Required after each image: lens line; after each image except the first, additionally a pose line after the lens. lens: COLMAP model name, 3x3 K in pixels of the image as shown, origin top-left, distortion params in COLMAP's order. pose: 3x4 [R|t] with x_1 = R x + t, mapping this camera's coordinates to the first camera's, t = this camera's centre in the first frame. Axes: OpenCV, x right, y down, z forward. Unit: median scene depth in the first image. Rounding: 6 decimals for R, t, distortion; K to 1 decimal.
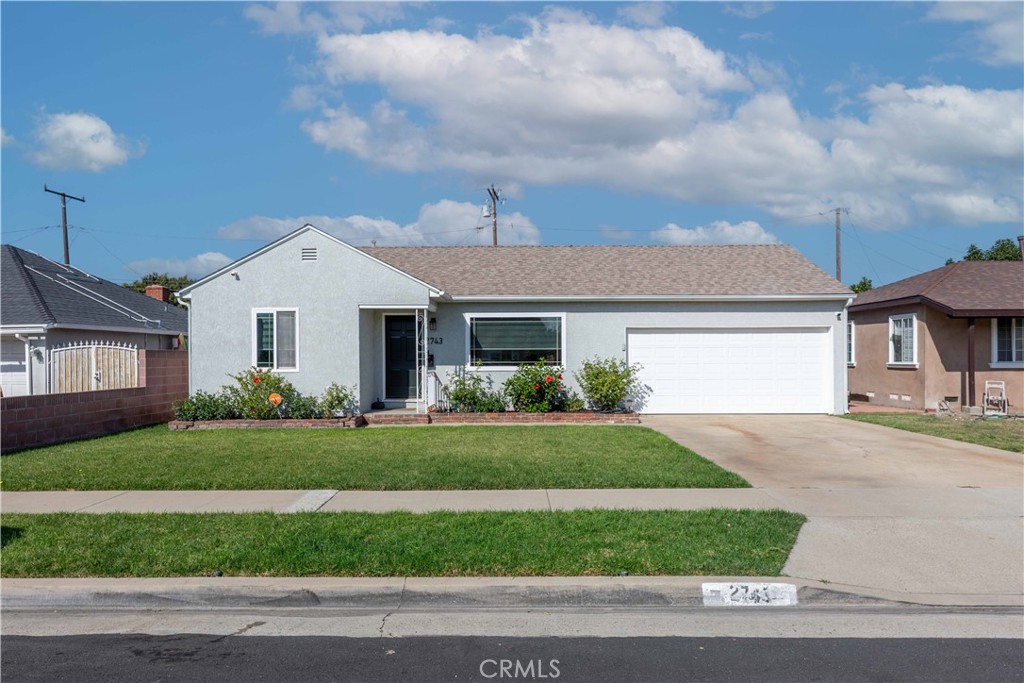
lens RADIAL K [[600.3, 0, 503.1], [0, 600.3, 352.0], [0, 0, 1]] dist [0.003969, -0.002423]
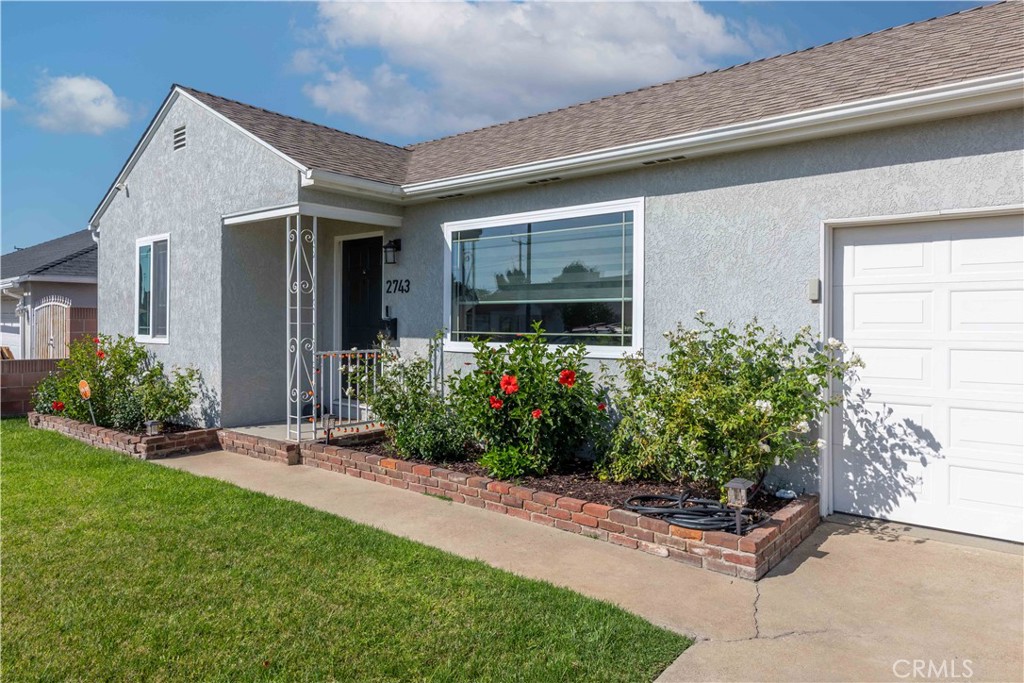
lens RADIAL K [[668.7, 0, 520.5], [0, 668.7, 318.0], [0, 0, 1]] dist [0.002807, -0.000215]
pose [[0.773532, 0.001959, -0.633755, 0.300316], [-0.004357, 0.999988, -0.002228, 0.007292], [0.633743, 0.004485, 0.773531, 0.647563]]
